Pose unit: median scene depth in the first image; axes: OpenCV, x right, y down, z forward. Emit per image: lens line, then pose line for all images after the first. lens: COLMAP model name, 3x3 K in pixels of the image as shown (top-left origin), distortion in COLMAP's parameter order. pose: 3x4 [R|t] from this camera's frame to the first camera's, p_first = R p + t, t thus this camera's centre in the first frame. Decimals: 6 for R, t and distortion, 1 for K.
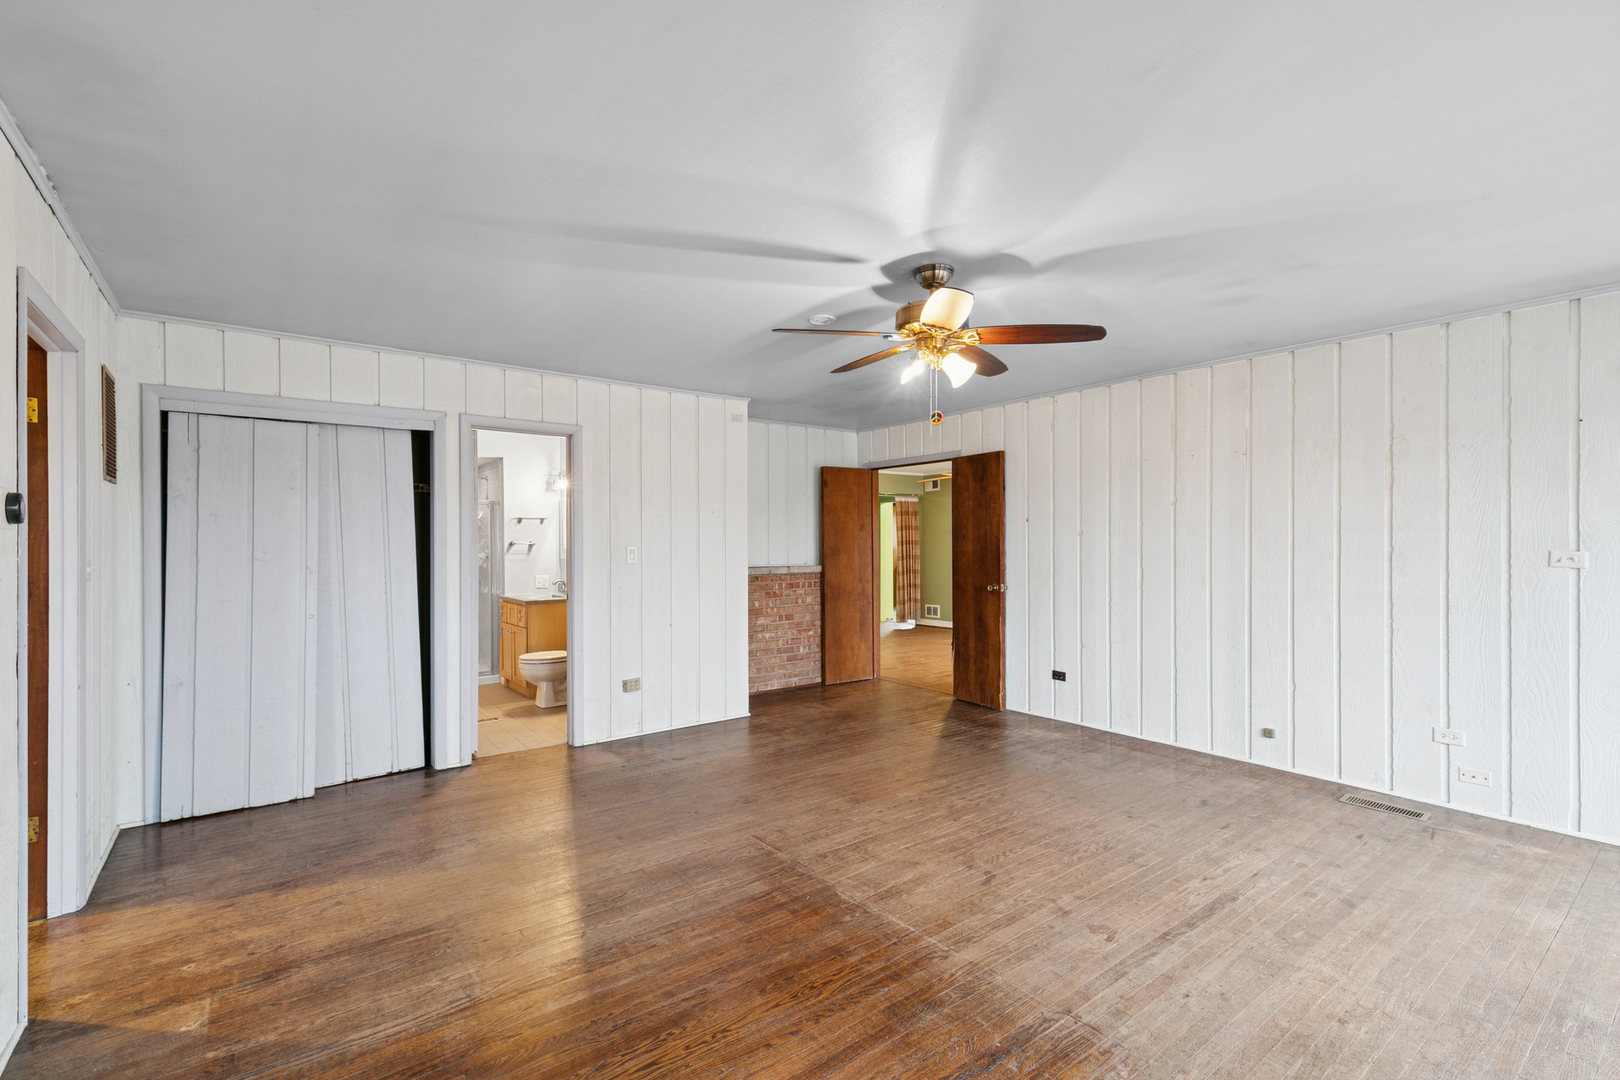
lens RADIAL K [[725.2, 0, 813.4], [0, 725.2, 539.2], [0, 0, 1]] dist [0.016228, -0.000403]
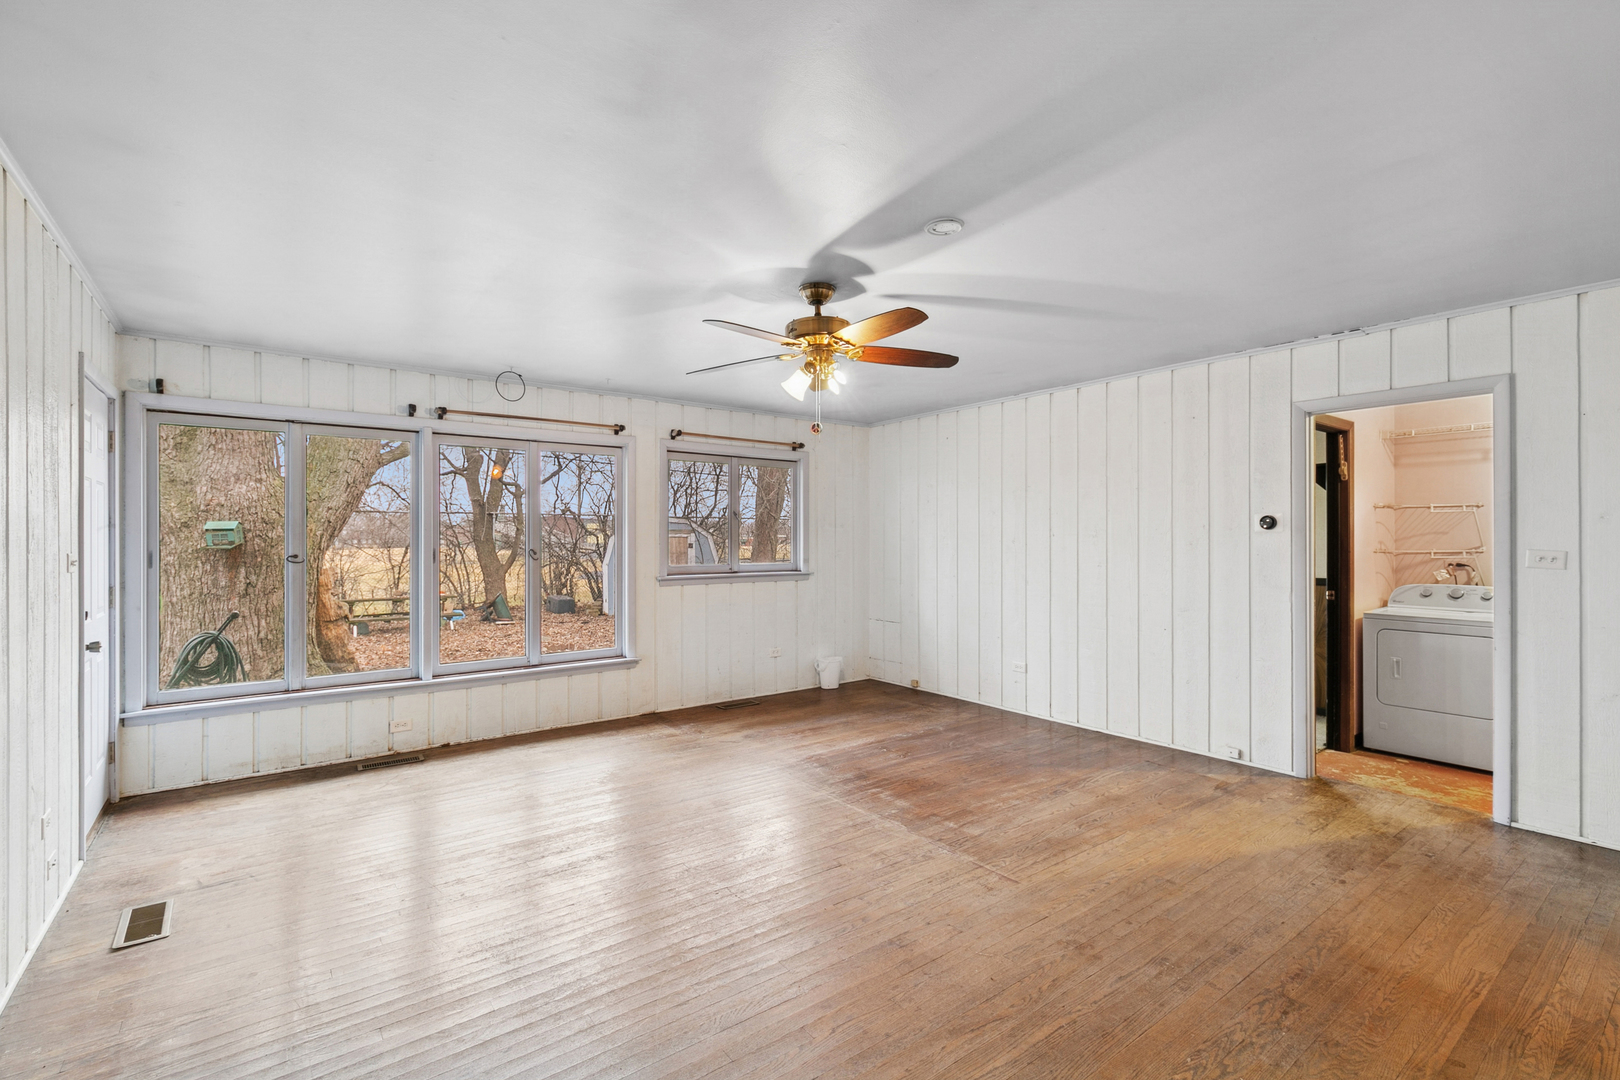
lens RADIAL K [[725.2, 0, 813.4], [0, 725.2, 539.2], [0, 0, 1]] dist [0.016228, -0.000403]
pose [[-0.999979, 0.005045, -0.004023, 0.174441], [0.005057, 0.999982, -0.003097, 0.006671], [0.004007, -0.003117, -0.999987, 2.050712]]
